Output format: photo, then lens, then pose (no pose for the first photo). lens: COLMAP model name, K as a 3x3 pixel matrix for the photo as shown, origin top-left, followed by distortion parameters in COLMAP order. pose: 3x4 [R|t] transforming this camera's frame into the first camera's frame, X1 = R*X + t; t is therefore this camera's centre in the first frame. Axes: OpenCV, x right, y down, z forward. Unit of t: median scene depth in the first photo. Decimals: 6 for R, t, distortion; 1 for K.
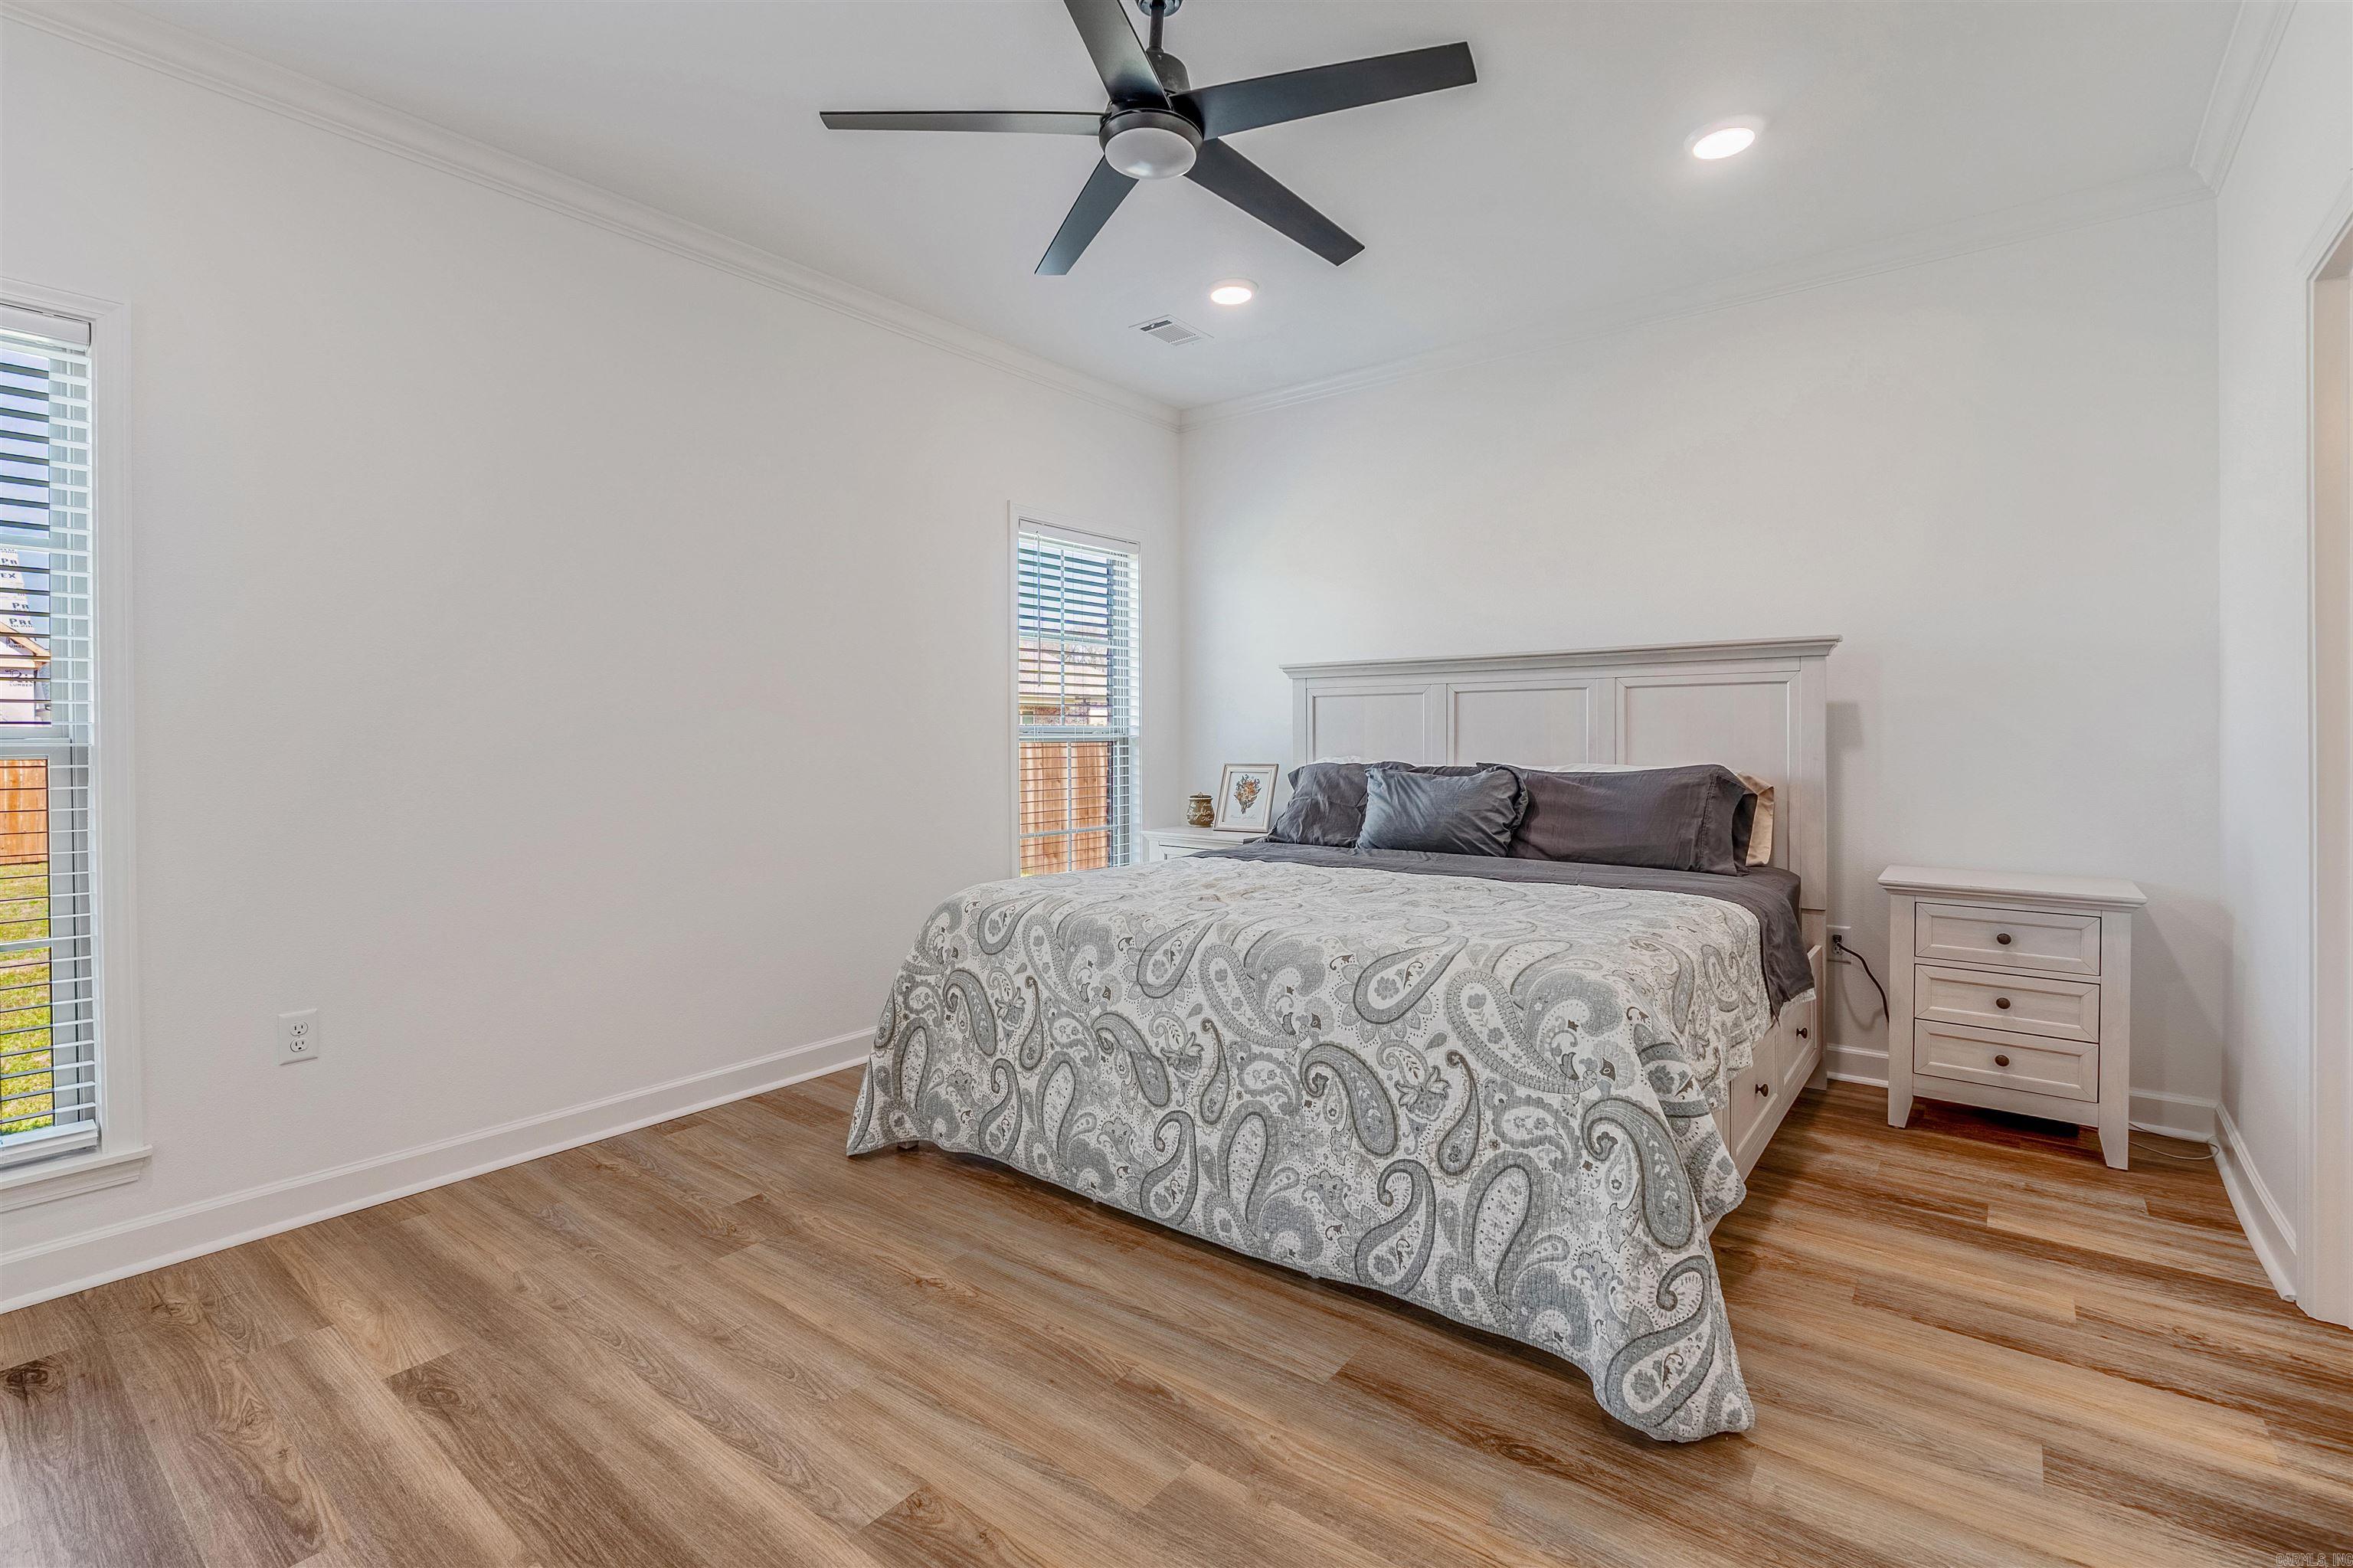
lens RADIAL K [[1081.7, 0, 1161.9], [0, 1081.7, 755.7], [0, 0, 1]] dist [0.006755, -0.000076]
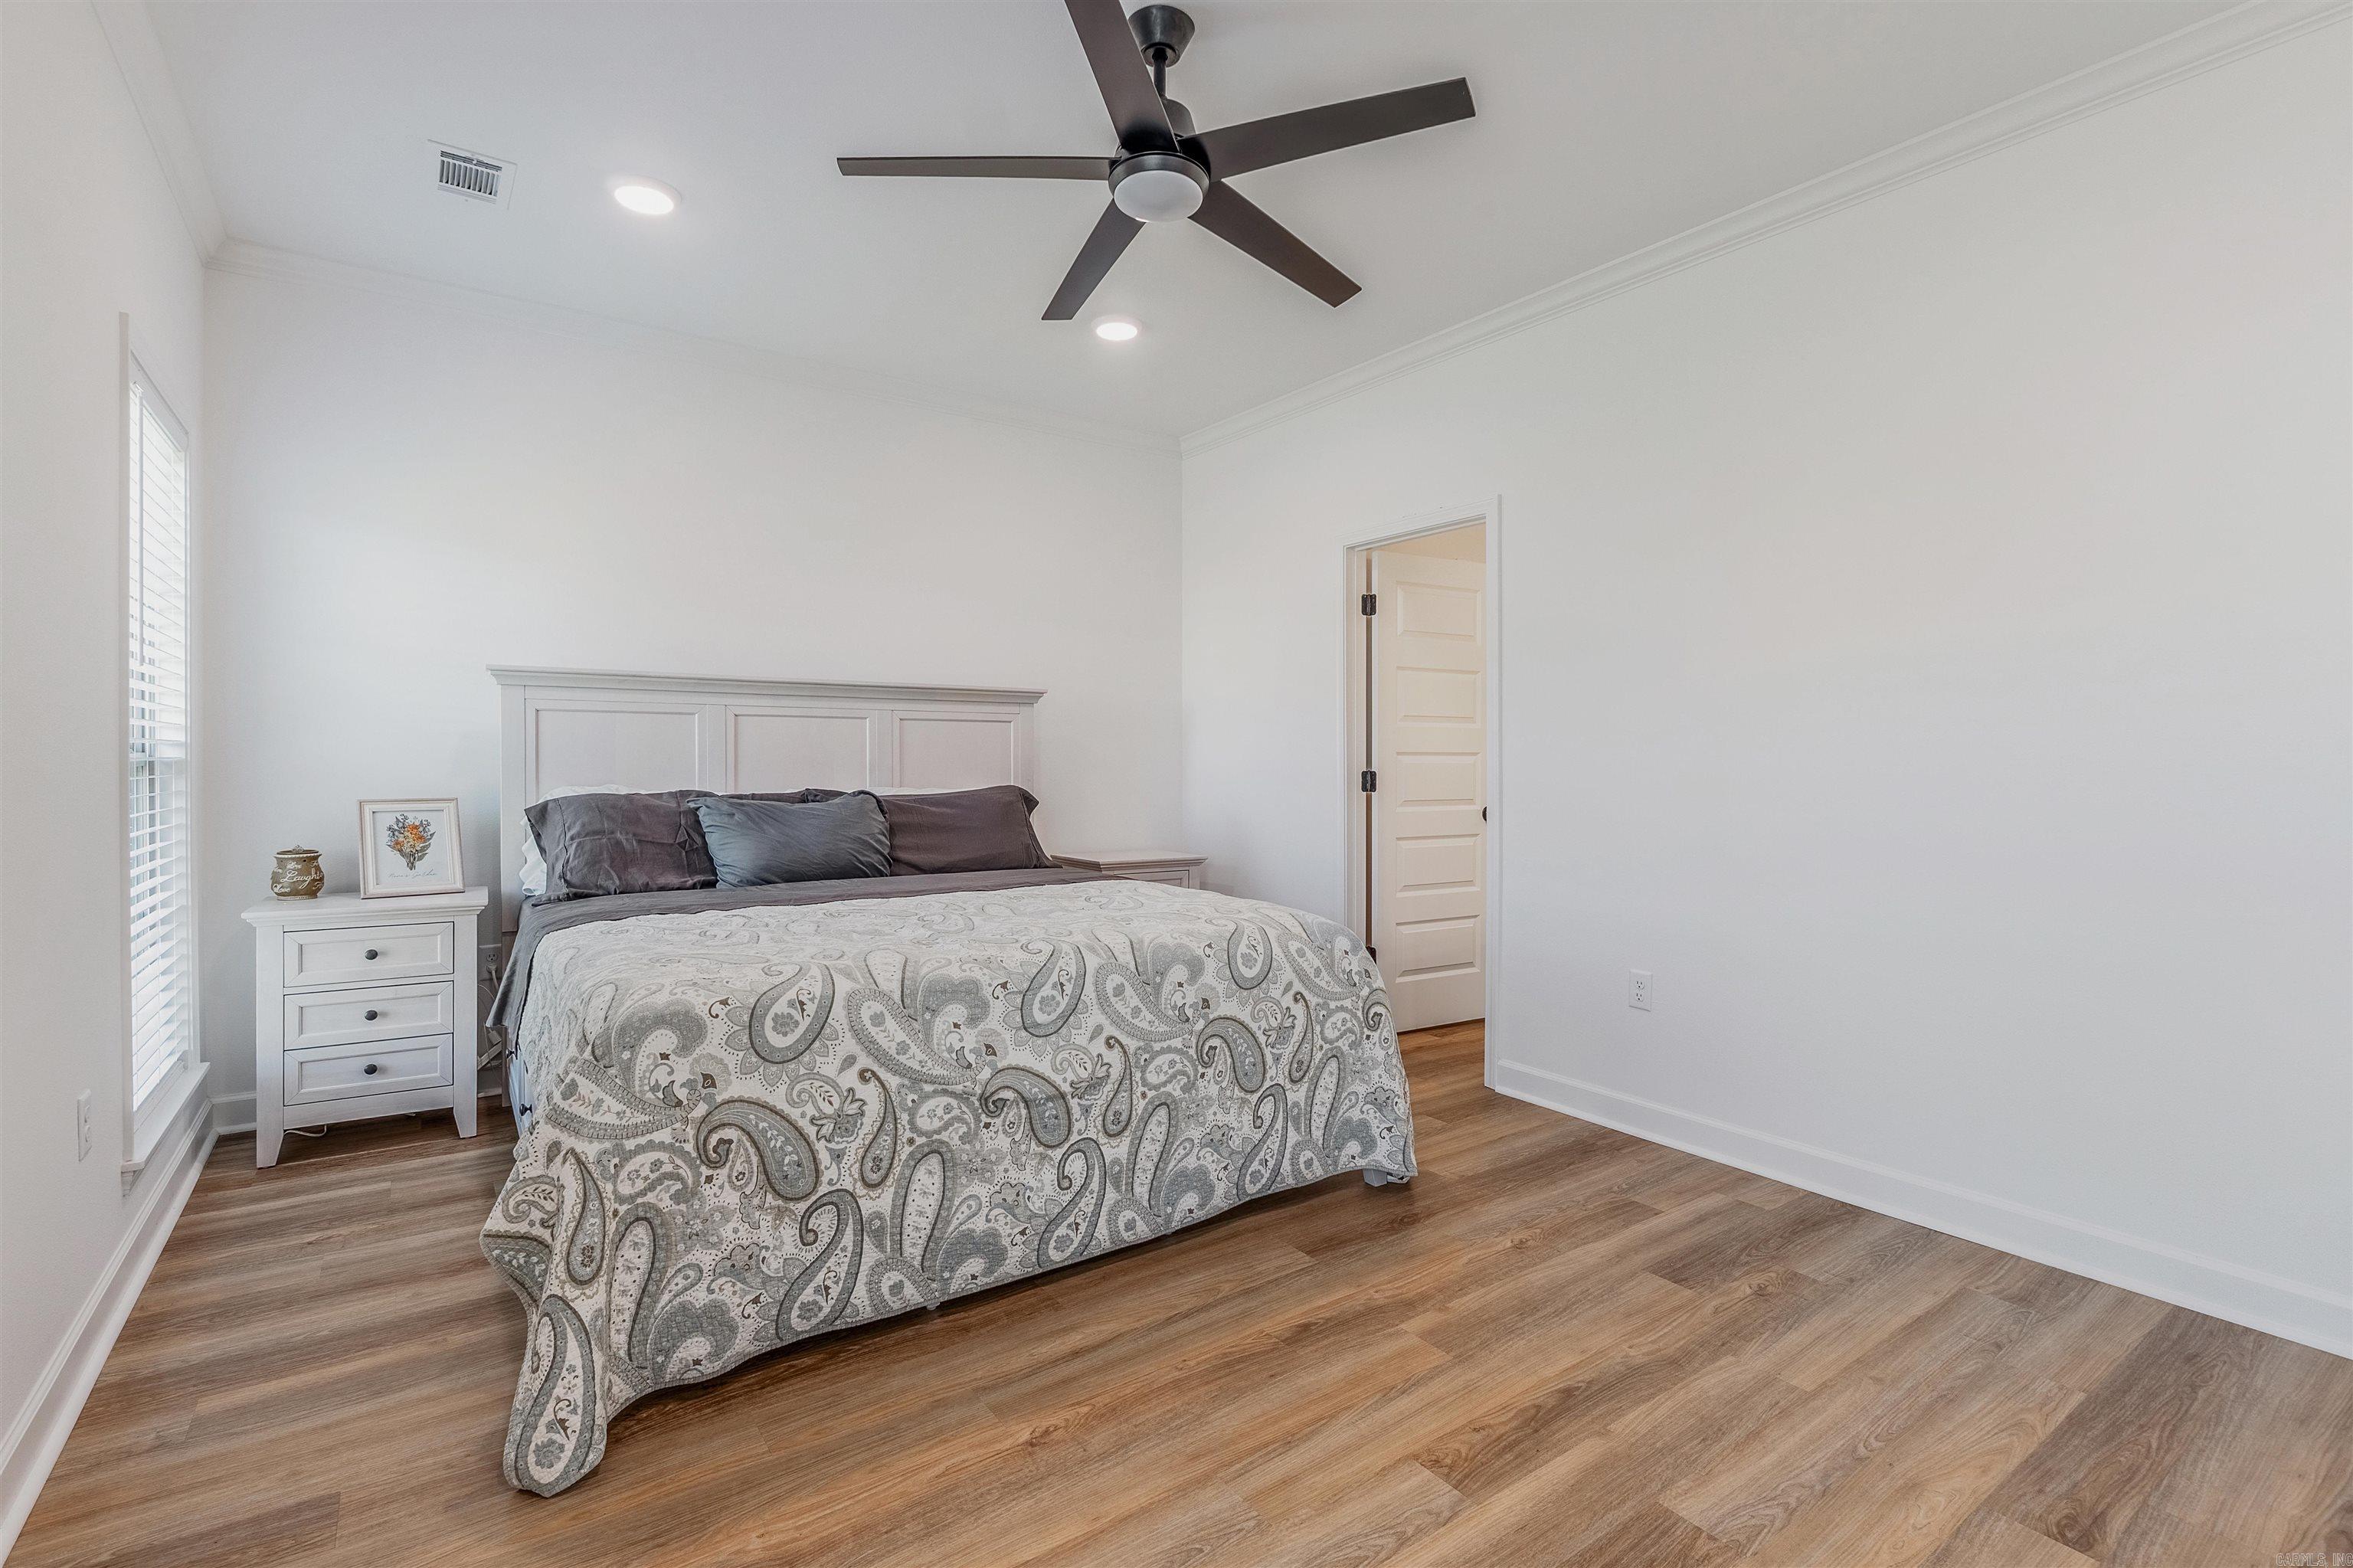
lens RADIAL K [[1063.7, 0, 1127.8], [0, 1063.7, 788.6], [0, 0, 1]] dist [0.000136, -0.000040]
pose [[0.302442, -0.021384, 0.952928, -0.899002], [0.016210, 0.999719, 0.017290, -0.008360], [-0.953030, 0.010218, 0.302704, 0.668772]]
